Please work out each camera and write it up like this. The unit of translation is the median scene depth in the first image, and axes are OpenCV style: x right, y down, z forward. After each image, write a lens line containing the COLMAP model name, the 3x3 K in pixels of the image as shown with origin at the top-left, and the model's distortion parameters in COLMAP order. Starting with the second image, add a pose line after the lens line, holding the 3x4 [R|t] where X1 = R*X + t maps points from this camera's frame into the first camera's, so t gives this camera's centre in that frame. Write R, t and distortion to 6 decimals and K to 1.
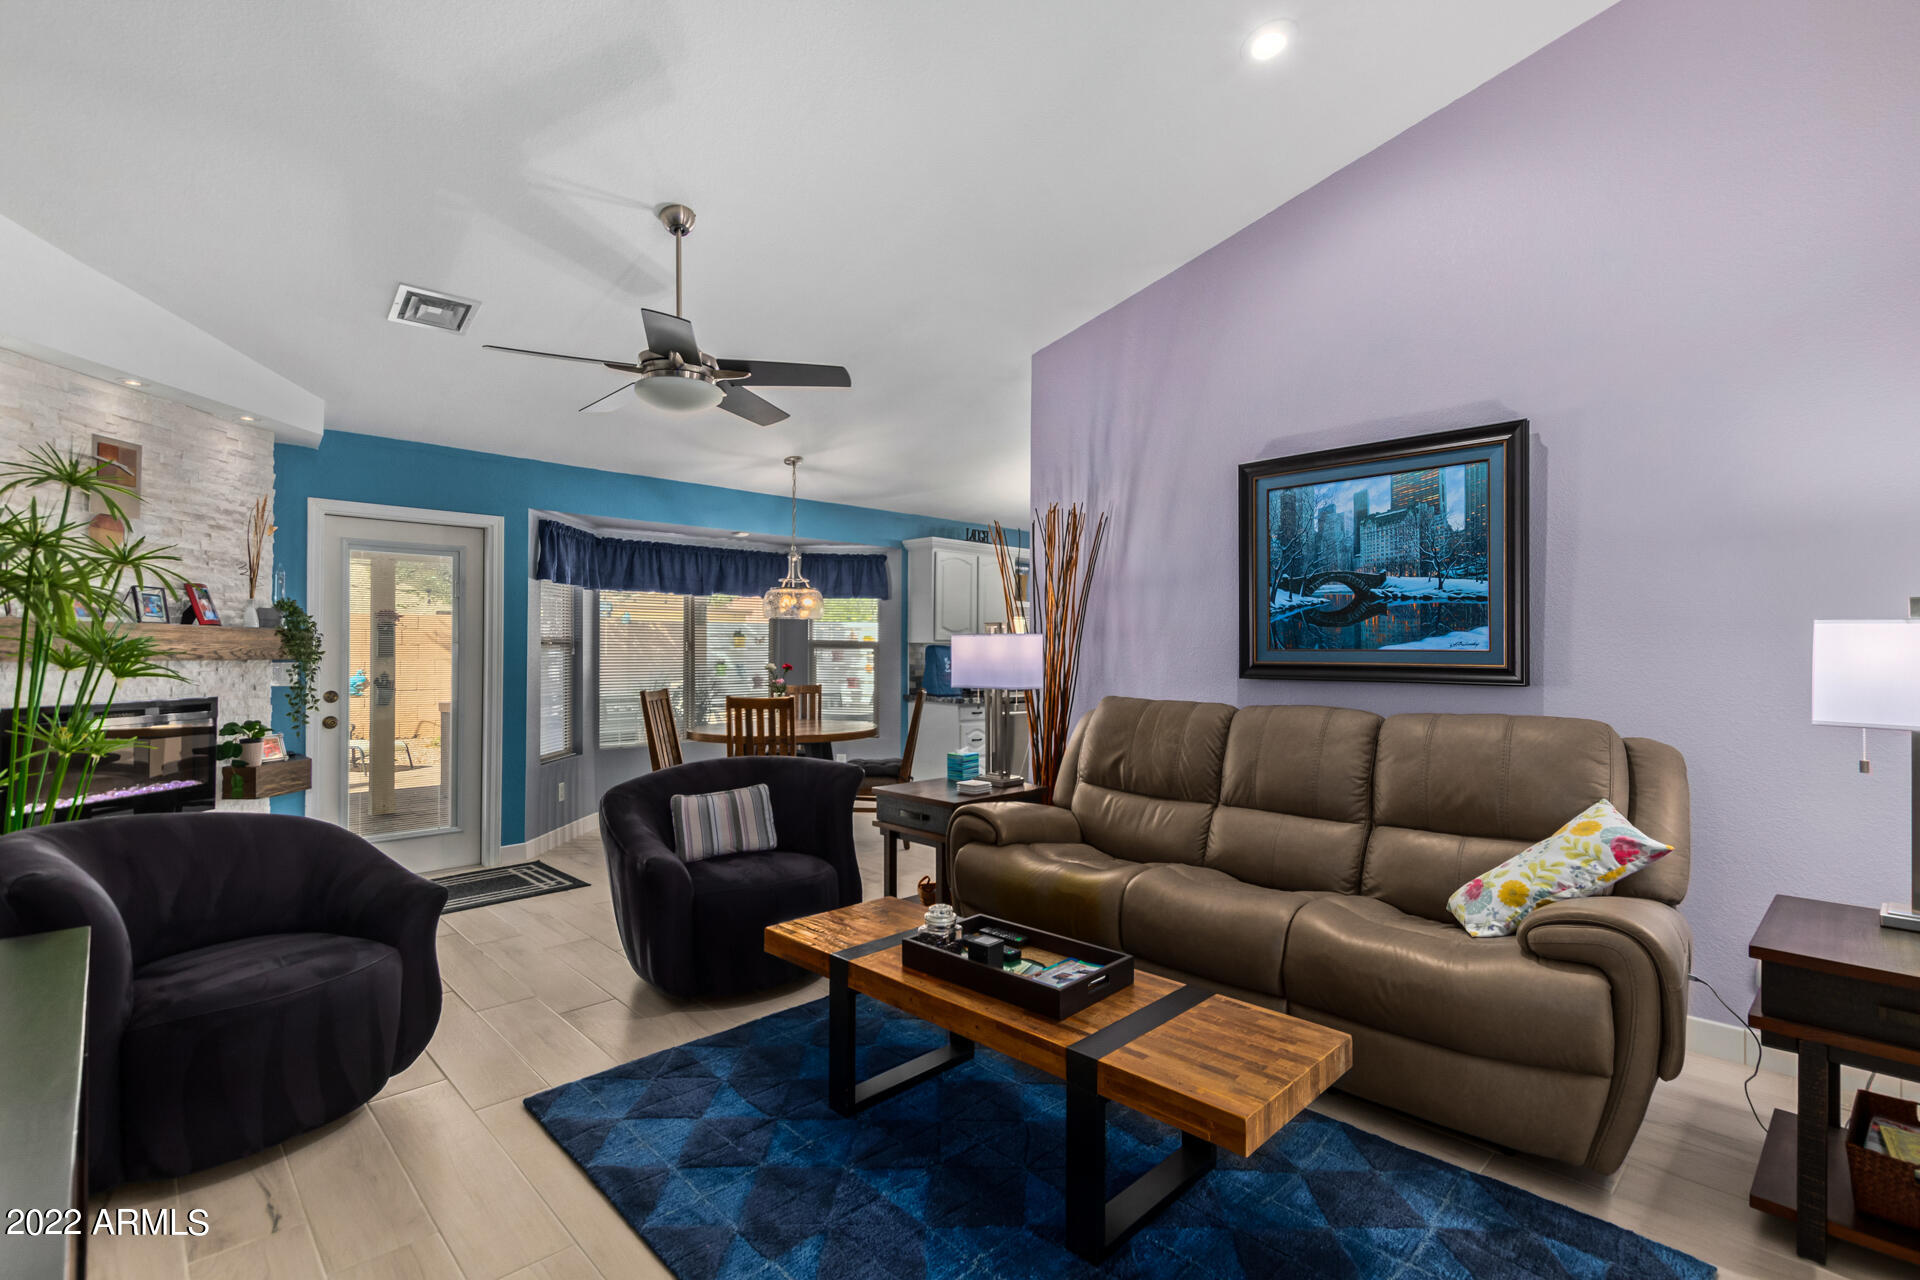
lens RADIAL K [[879.4, 0, 964.7], [0, 879.4, 642.2], [0, 0, 1]] dist [0.002676, -0.000910]
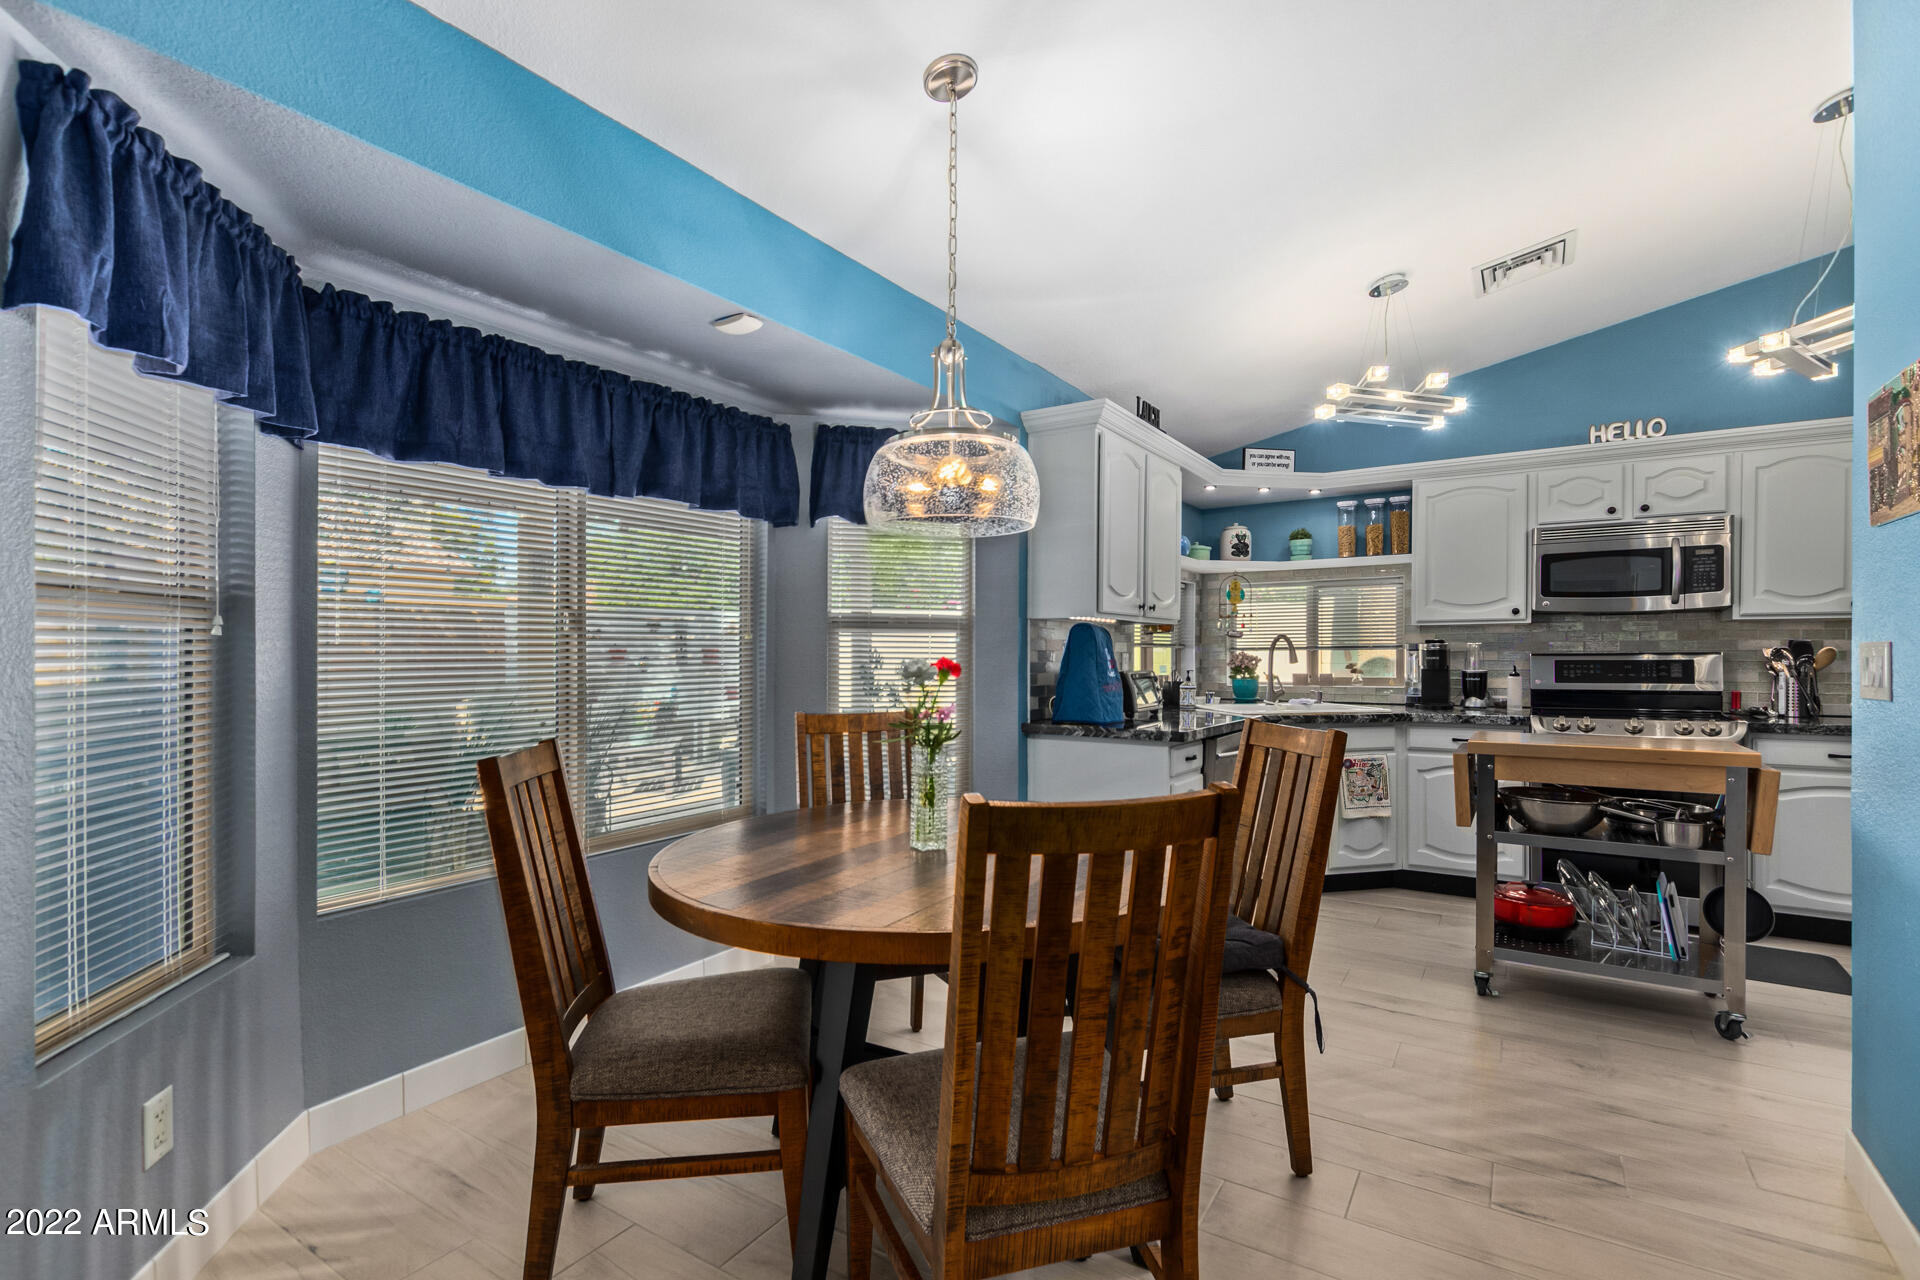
lens RADIAL K [[879.4, 0, 955.6], [0, 879.4, 664.6], [0, 0, 1]] dist [0.002676, -0.000910]
pose [[0.976935, -0.011416, 0.213229, -0.243865], [0.006381, 0.999685, 0.024288, 0.016150], [-0.213439, -0.022367, 0.976700, 0.601815]]
